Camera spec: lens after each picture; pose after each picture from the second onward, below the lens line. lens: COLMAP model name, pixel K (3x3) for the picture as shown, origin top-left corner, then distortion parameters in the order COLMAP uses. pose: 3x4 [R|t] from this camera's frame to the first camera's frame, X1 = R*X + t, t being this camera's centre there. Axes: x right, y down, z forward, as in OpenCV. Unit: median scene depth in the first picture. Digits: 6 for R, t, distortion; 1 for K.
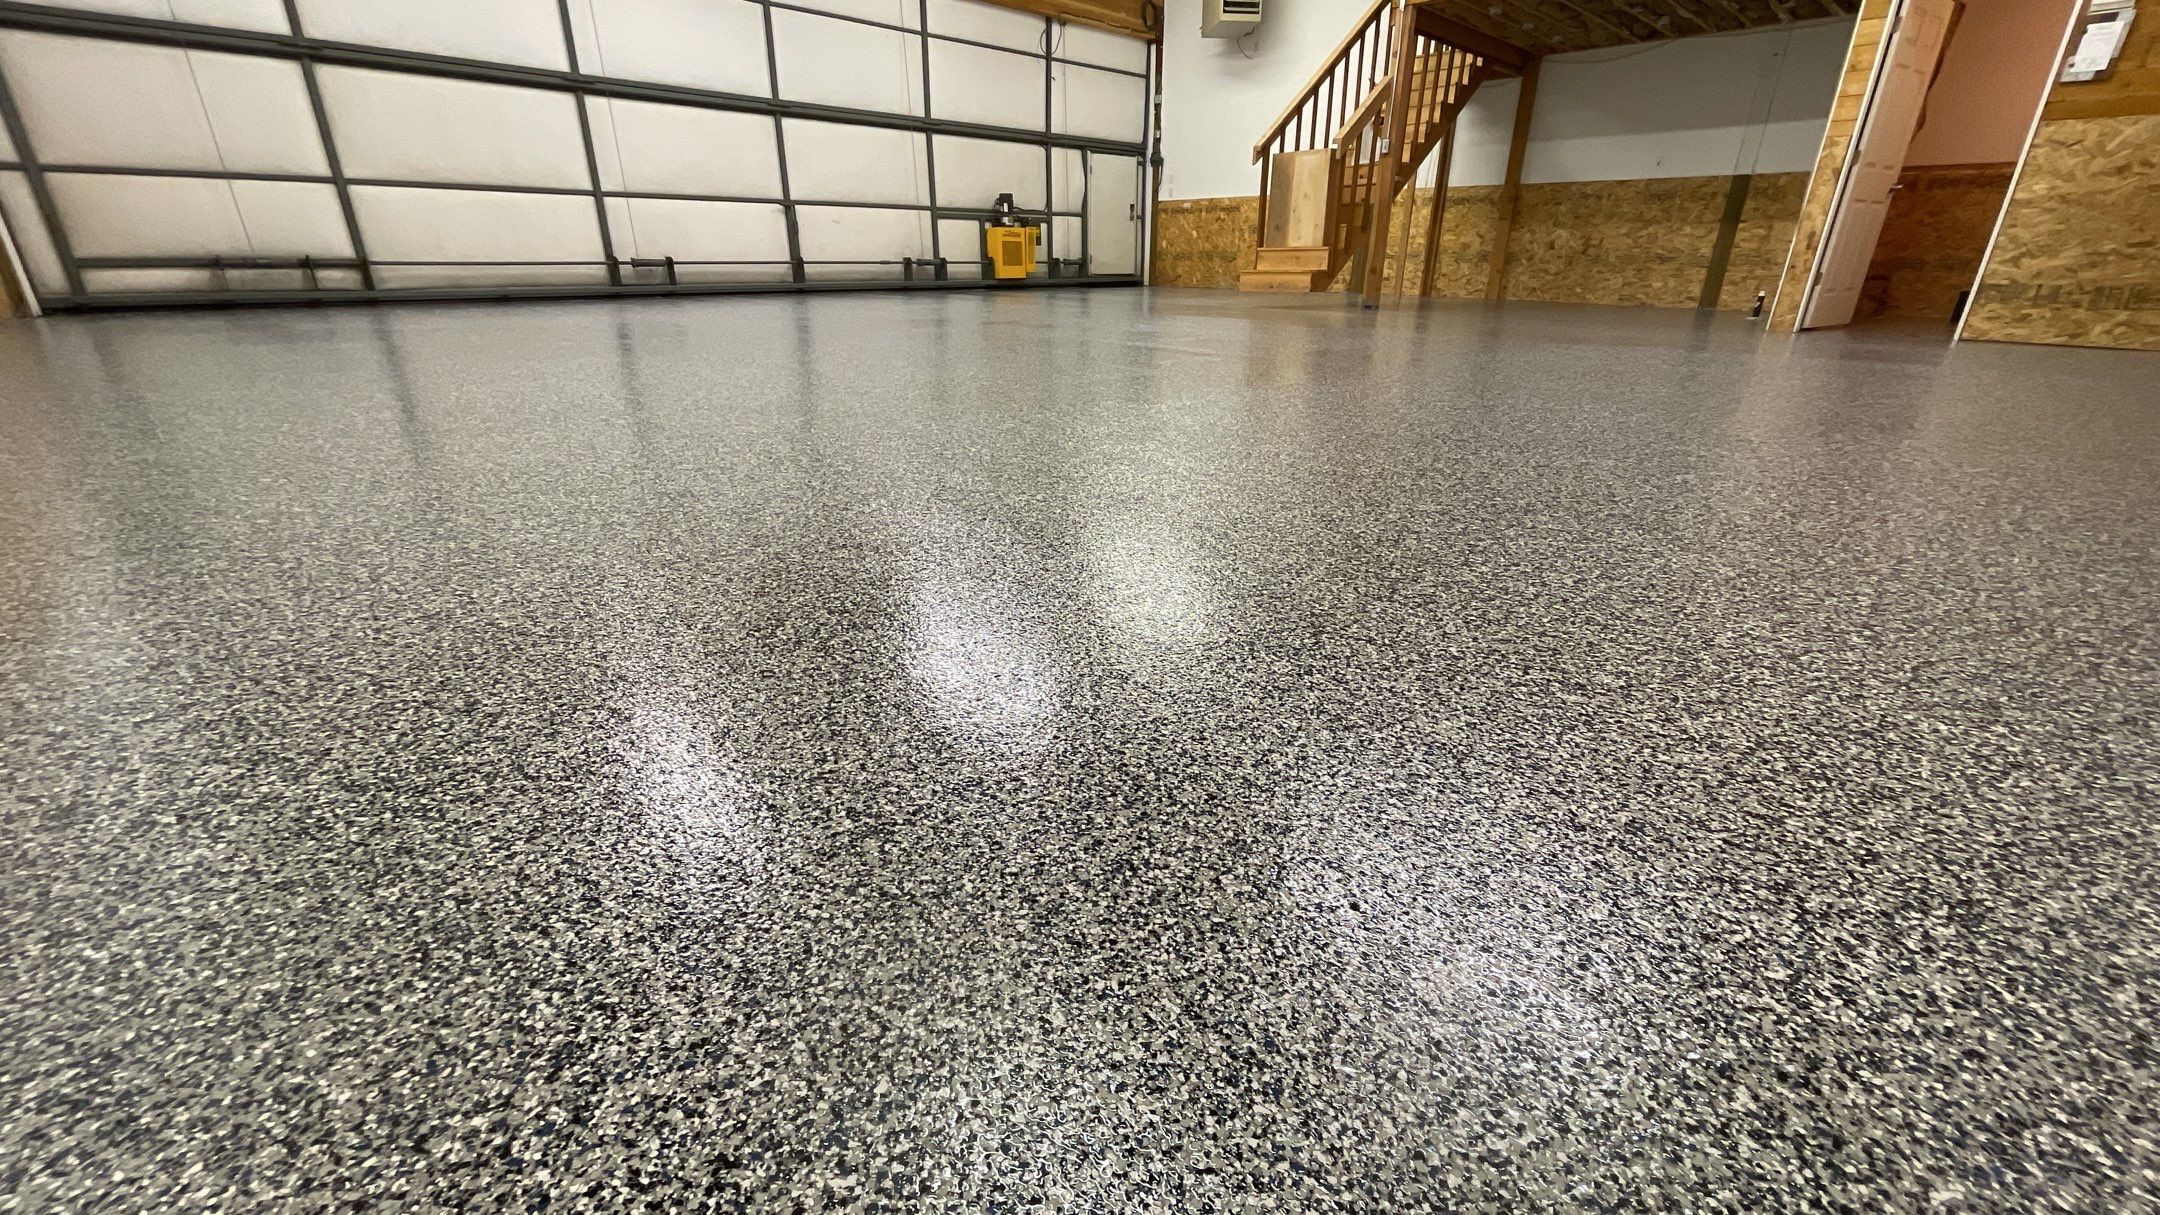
lens RADIAL K [[862.6, 0, 1072.8], [0, 862.6, 606.6], [0, 0, 1]] dist [-0.006006, 0.001181]
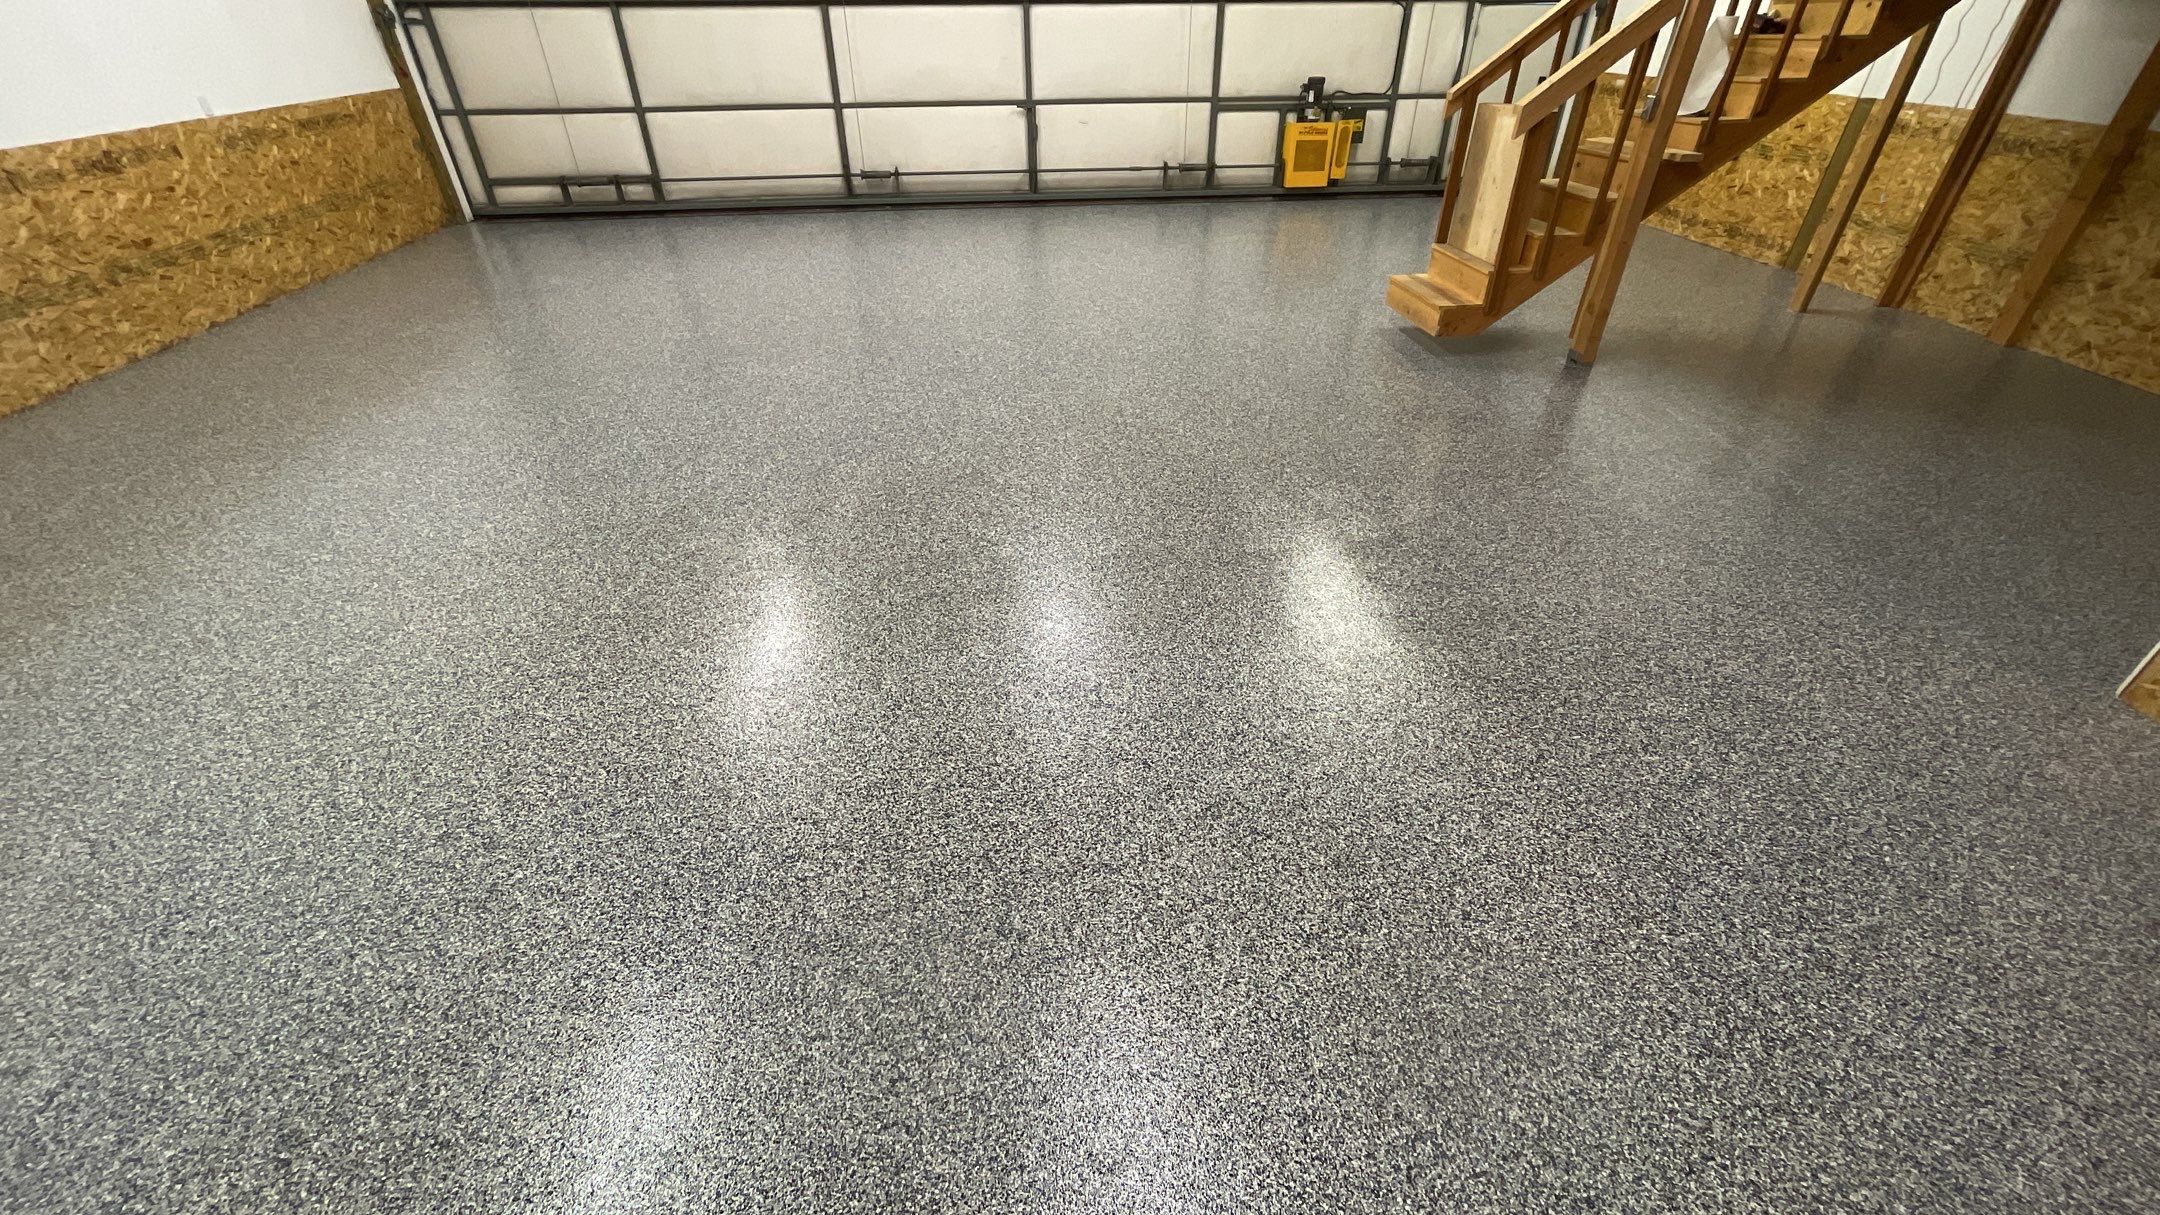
lens RADIAL K [[862.6, 0, 1078.0], [0, 862.6, 616.5], [0, 0, 1]] dist [-0.006006, 0.001181]
pose [[0.789374, 0.346743, -0.506614, 0.367547], [-0.221058, 0.930408, 0.292362, -0.228649], [0.572732, -0.118791, 0.811090, 0.198077]]
